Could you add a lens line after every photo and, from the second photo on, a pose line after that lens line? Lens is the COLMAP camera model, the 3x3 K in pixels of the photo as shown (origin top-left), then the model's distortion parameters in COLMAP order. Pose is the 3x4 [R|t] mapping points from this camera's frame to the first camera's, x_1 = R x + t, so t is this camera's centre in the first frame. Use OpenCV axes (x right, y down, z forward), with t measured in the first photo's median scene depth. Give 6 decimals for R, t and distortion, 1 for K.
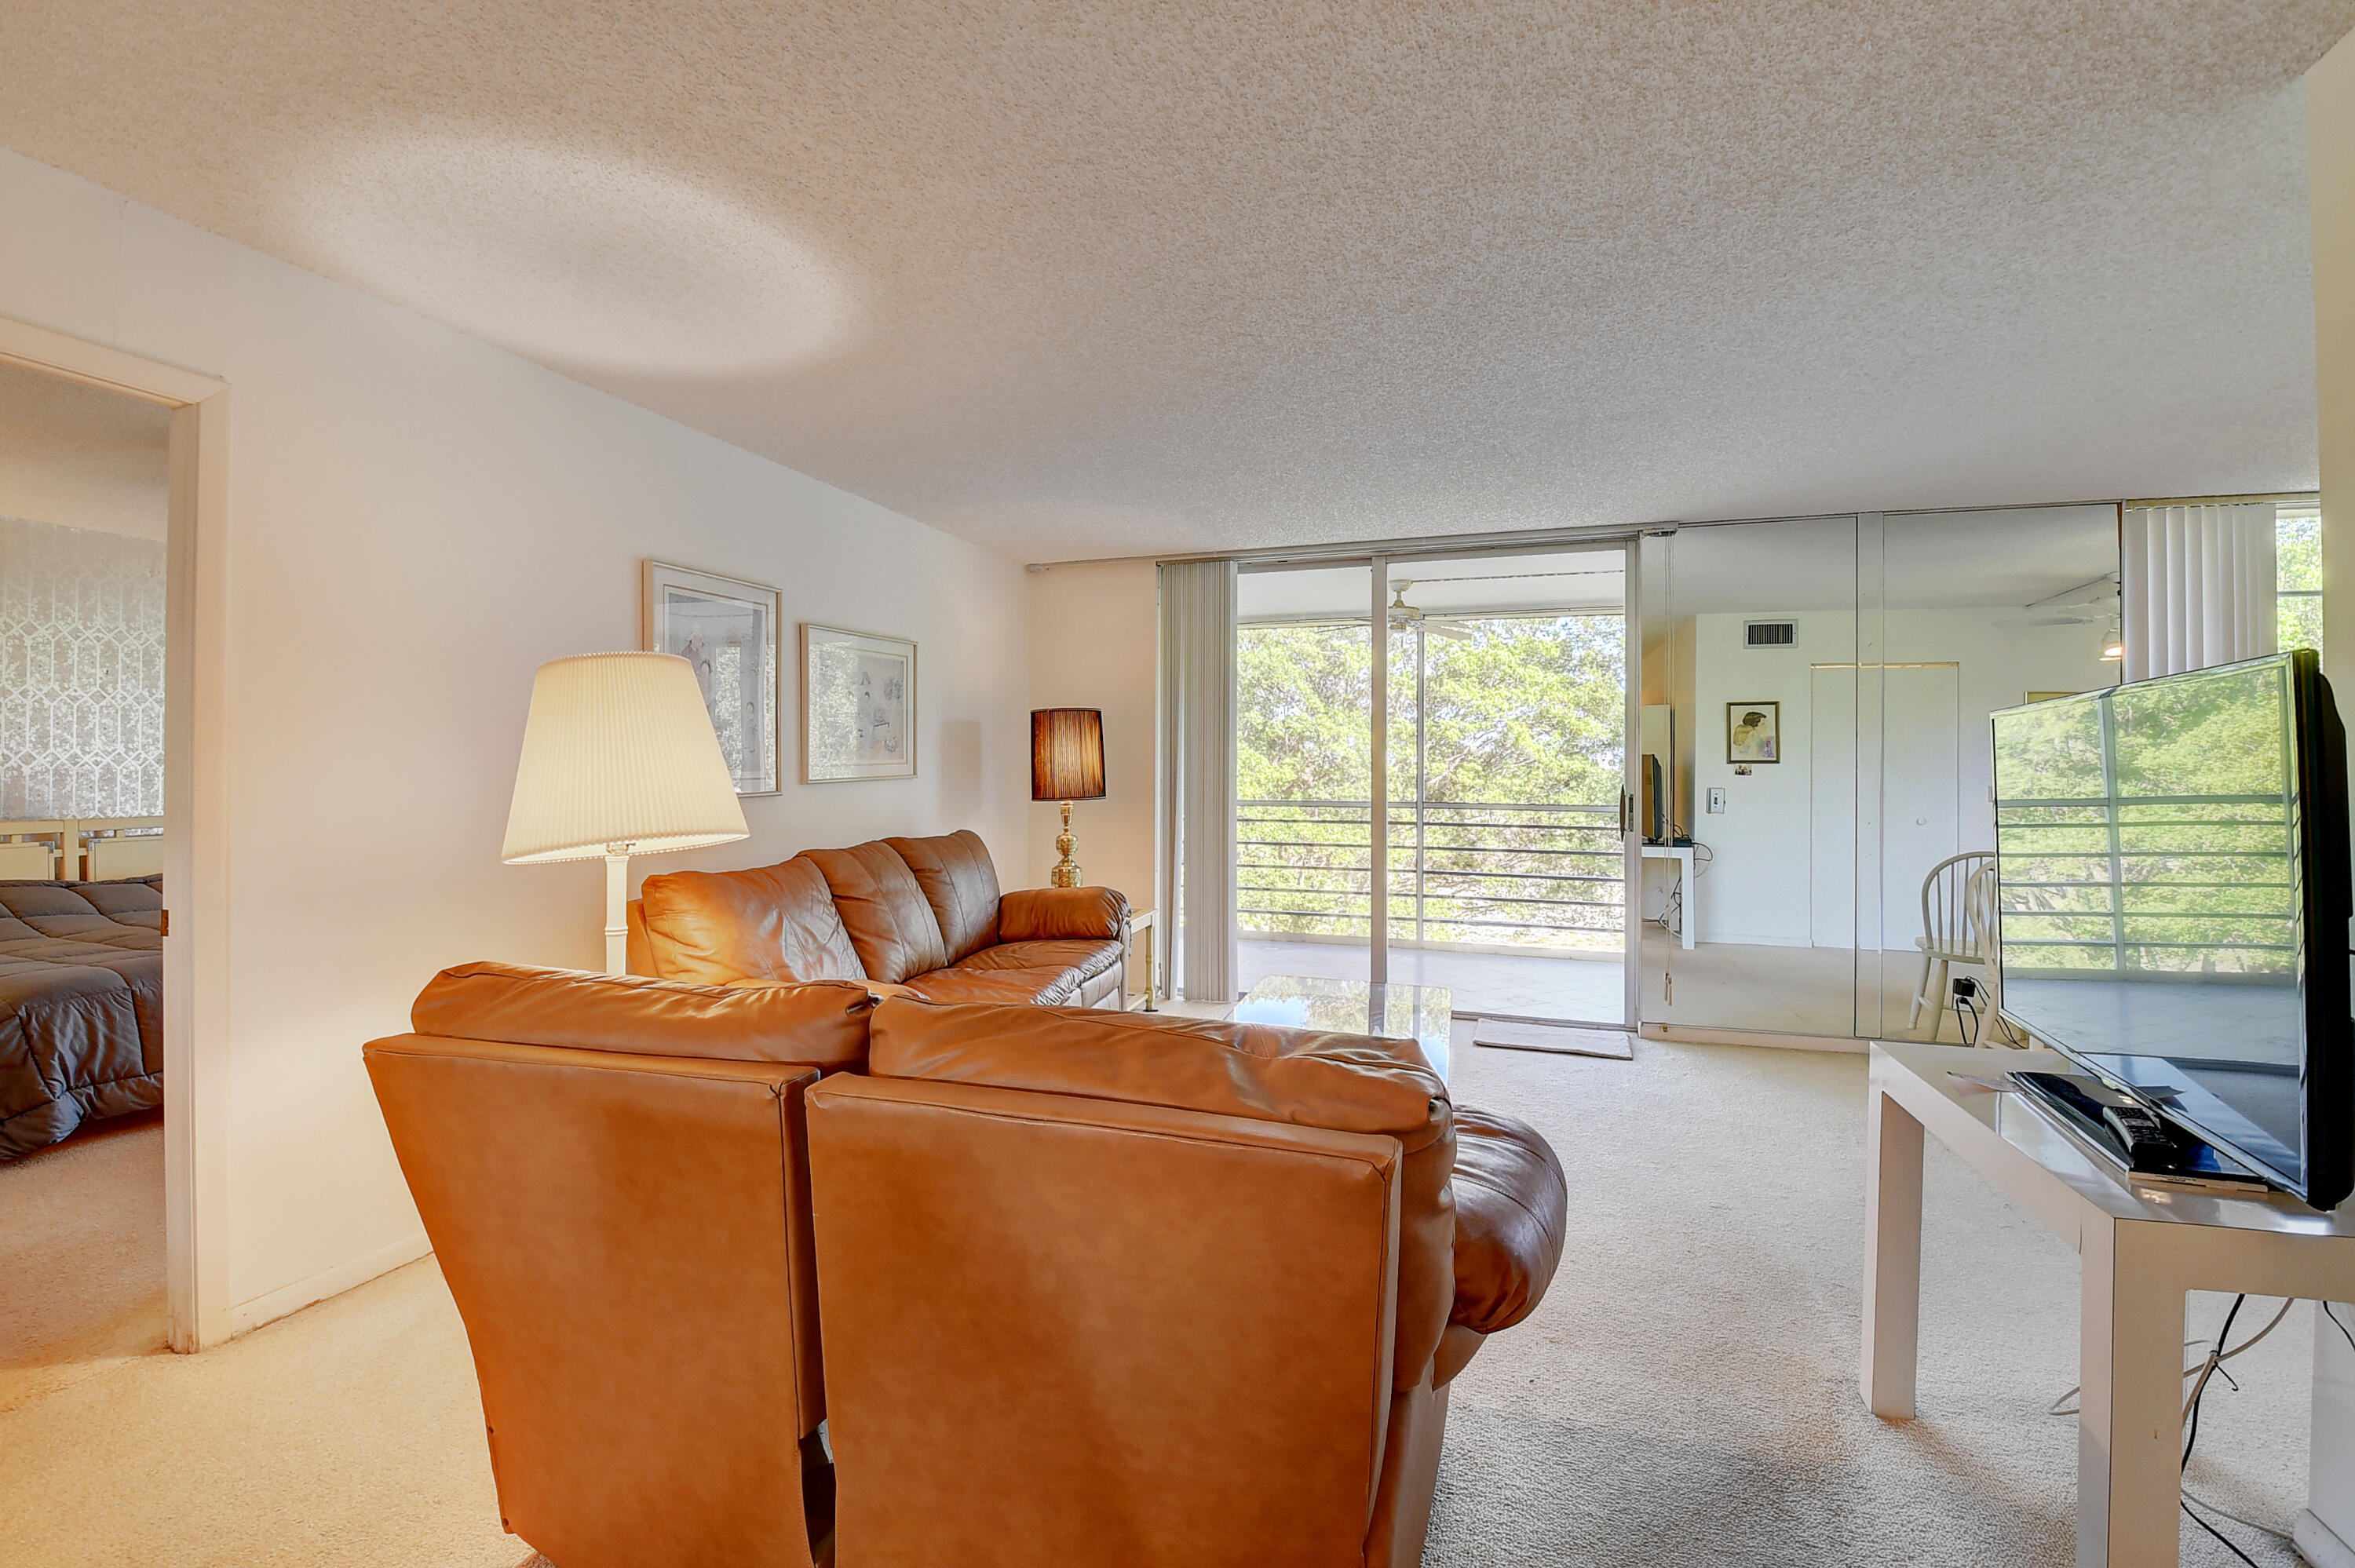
lens RADIAL K [[1050.1, 0, 1172.3], [0, 1050.1, 762.7], [0, 0, 1]] dist [0.002945, -0.015243]
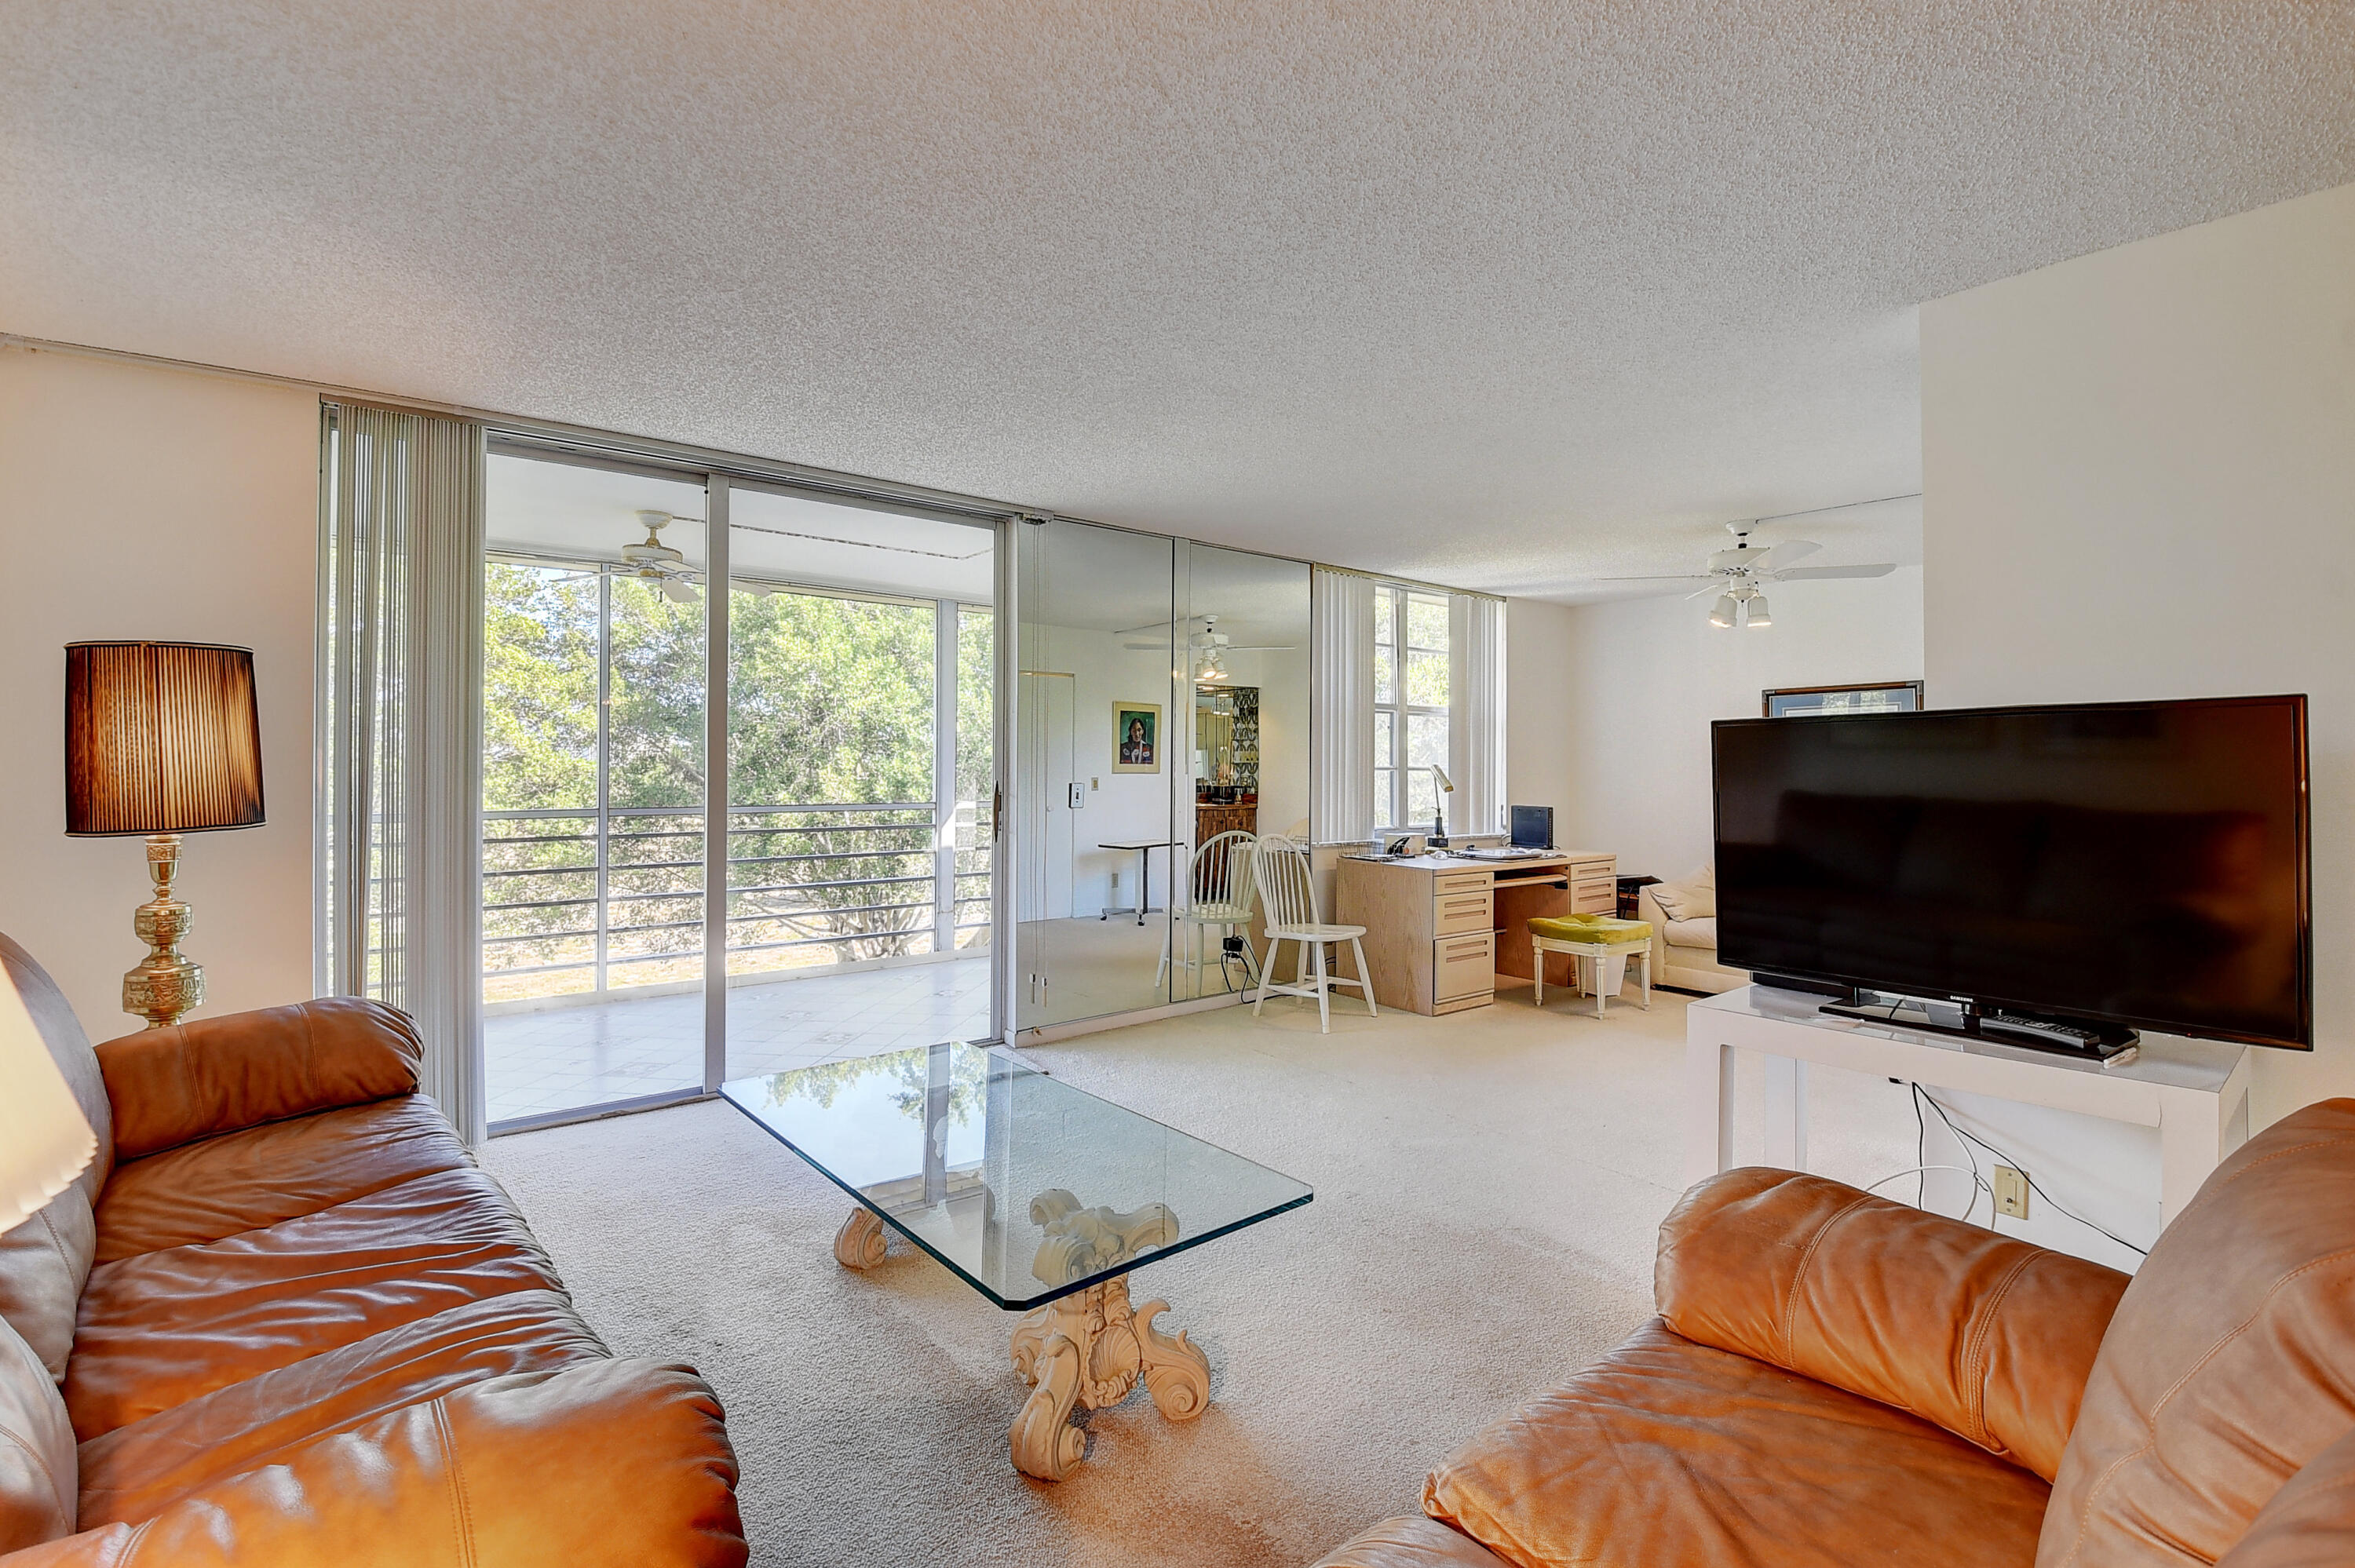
lens RADIAL K [[1050.1, 0, 1172.3], [0, 1050.1, 762.7], [0, 0, 1]] dist [0.002945, -0.015243]
pose [[0.532509, -0.000736, 0.846424, -0.256005], [-0.001274, 0.999998, 0.001671, 0.002108], [-0.846424, -0.001968, 0.532507, 0.339743]]
